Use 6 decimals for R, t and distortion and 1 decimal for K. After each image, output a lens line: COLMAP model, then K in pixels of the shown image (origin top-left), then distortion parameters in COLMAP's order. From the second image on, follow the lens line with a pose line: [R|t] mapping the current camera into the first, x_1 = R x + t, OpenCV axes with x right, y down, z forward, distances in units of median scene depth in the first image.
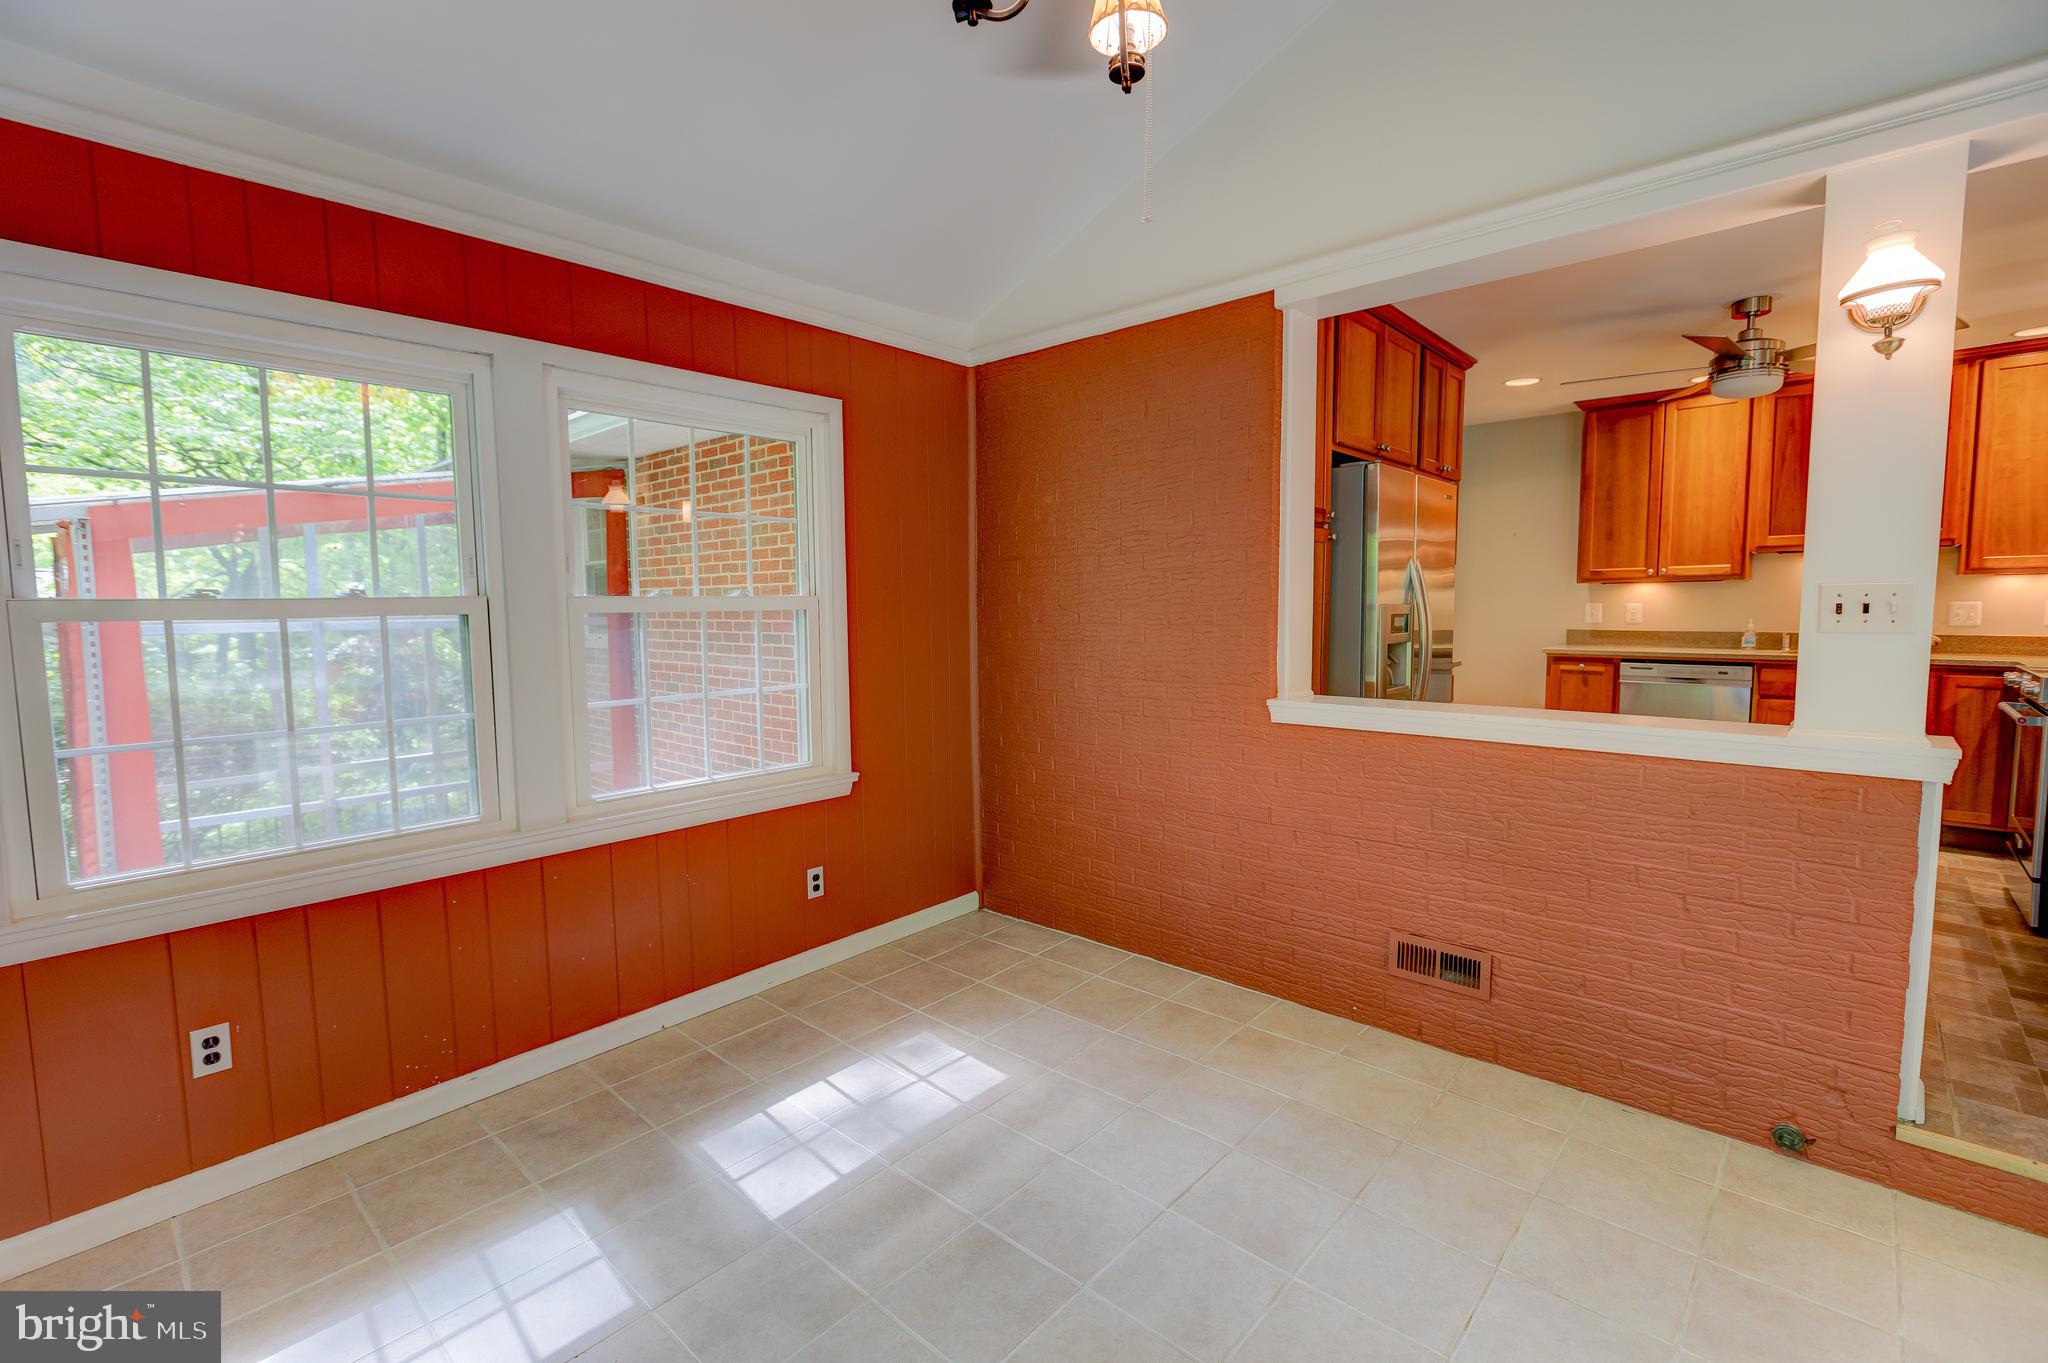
lens RADIAL K [[928.2, 0, 1011.1], [0, 928.2, 685.9], [0, 0, 1]] dist [0.003032, 0.000750]
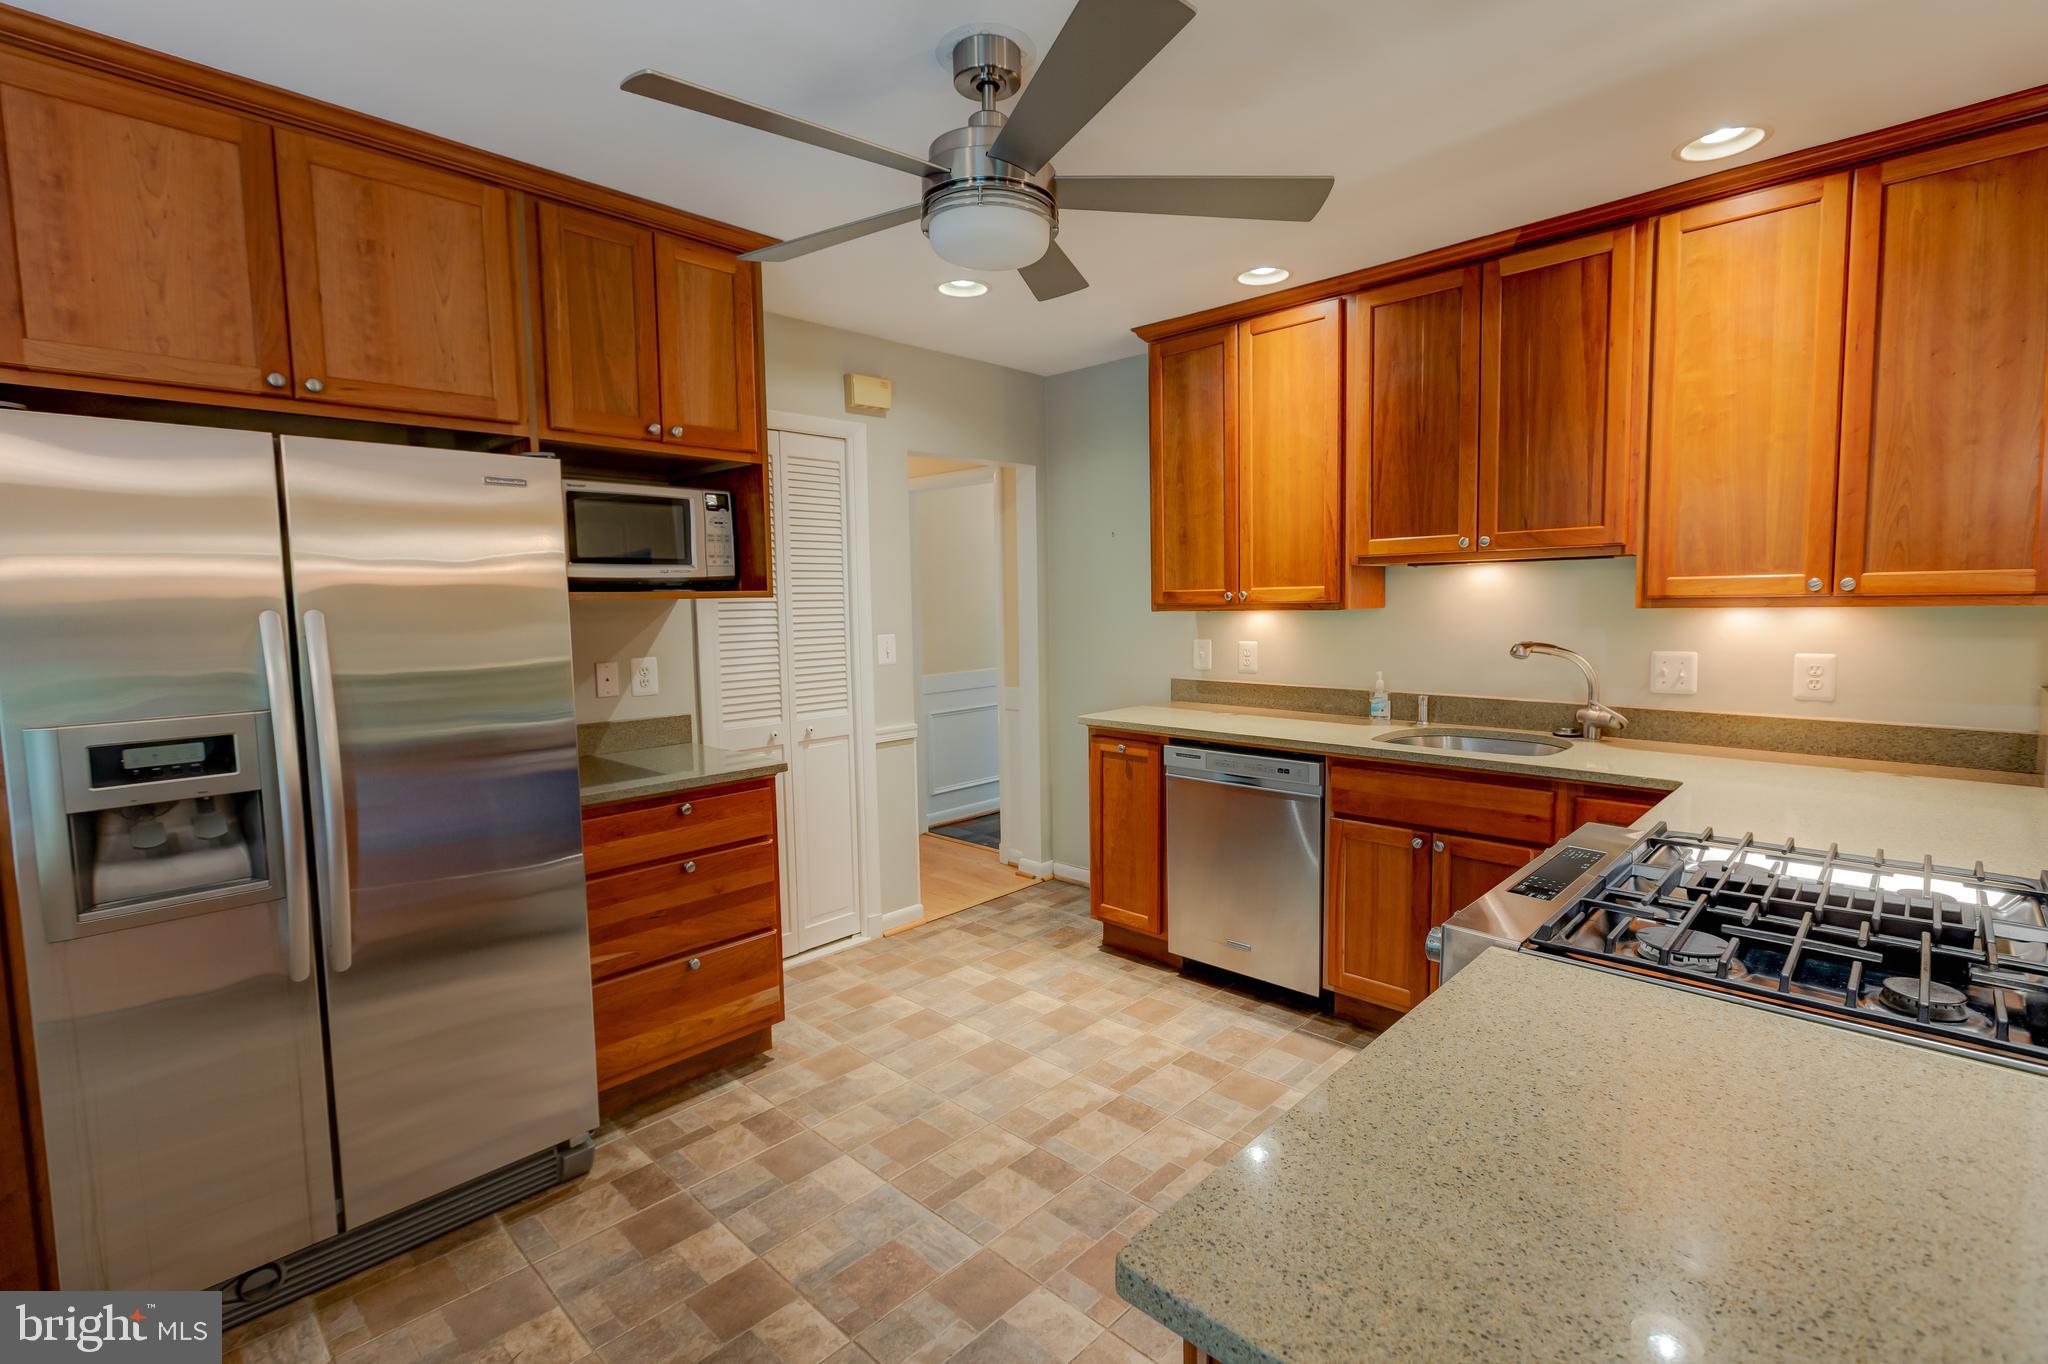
lens RADIAL K [[928.2, 0, 1035.4], [0, 928.2, 677.9], [0, 0, 1]] dist [0.003032, 0.000750]
pose [[0.999926, -0.007819, -0.009363, 0.576383], [0.007818, 0.999969, -0.000156, -0.069956], [0.009364, 0.000083, 0.999956, 0.382818]]
